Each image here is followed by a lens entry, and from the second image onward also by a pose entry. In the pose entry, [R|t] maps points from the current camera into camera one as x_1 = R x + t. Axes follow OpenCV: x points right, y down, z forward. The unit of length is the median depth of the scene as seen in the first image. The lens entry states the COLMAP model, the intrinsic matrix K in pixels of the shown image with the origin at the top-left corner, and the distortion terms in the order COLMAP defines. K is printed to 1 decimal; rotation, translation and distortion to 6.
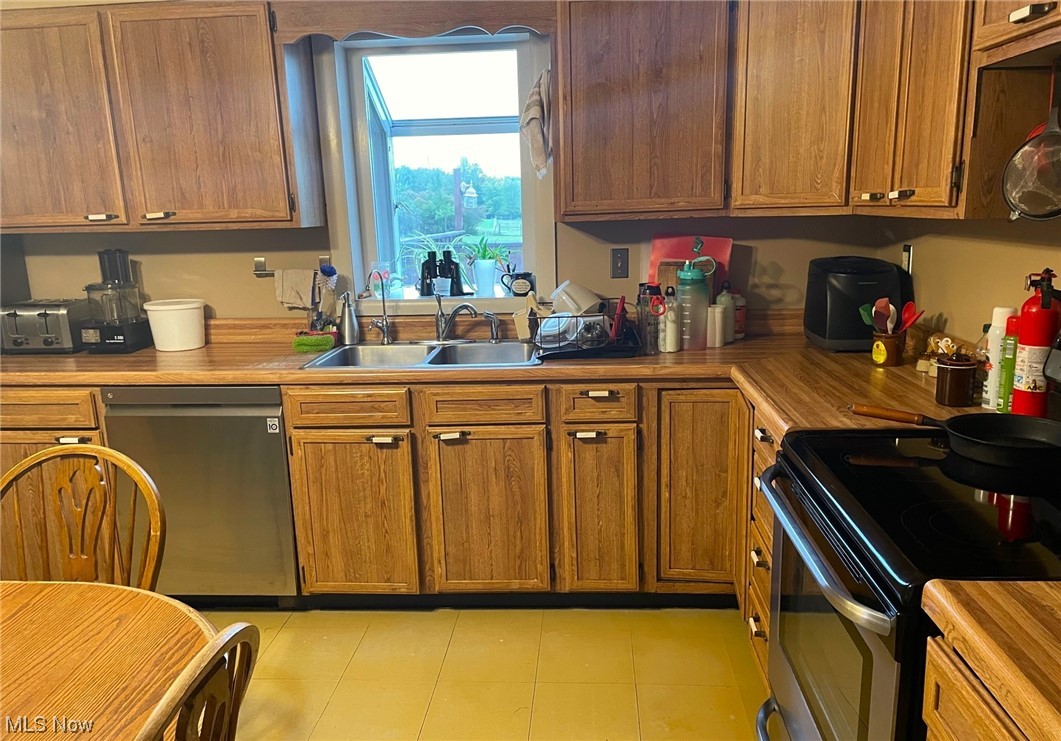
lens RADIAL K [[756.8, 0, 541.7], [0, 756.8, 399.1], [0, 0, 1]] dist [0.045696, 0.000697]
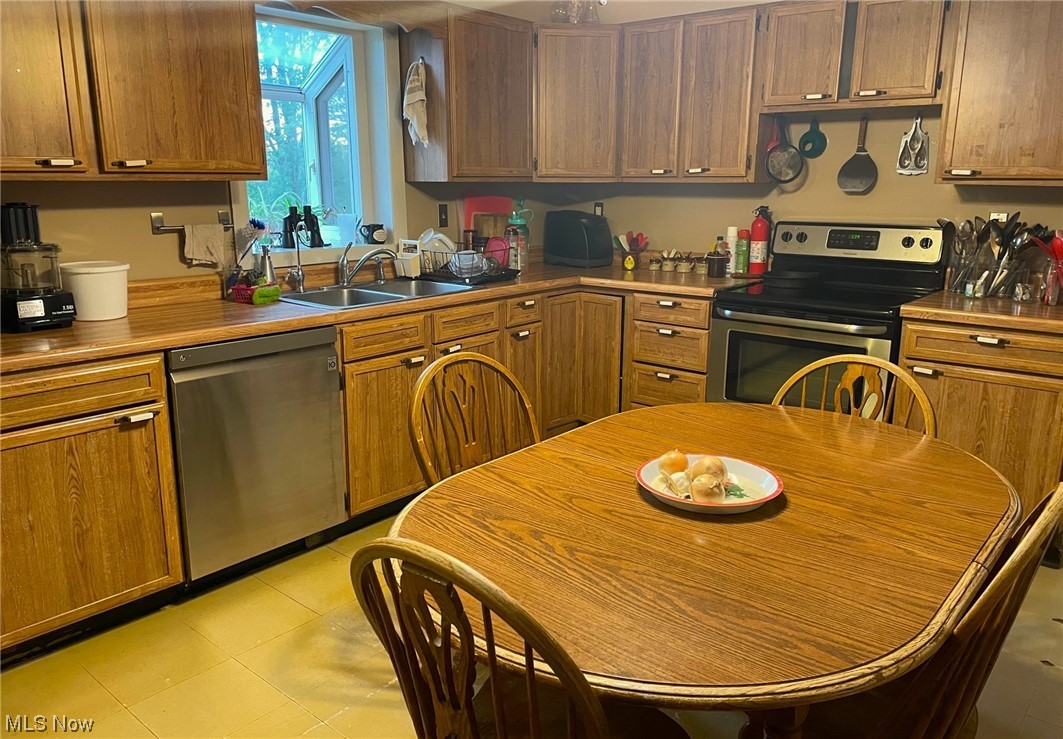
lens RADIAL K [[804.9, 0, 533.2], [0, 804.9, 369.1], [0, 0, 1]] dist [0.062280, -0.012737]
pose [[0.592256, -0.157961, 0.790115, -1.037659], [0.172280, 0.982744, 0.067334, 0.013760], [-0.787116, 0.096242, 0.609250, 0.072022]]
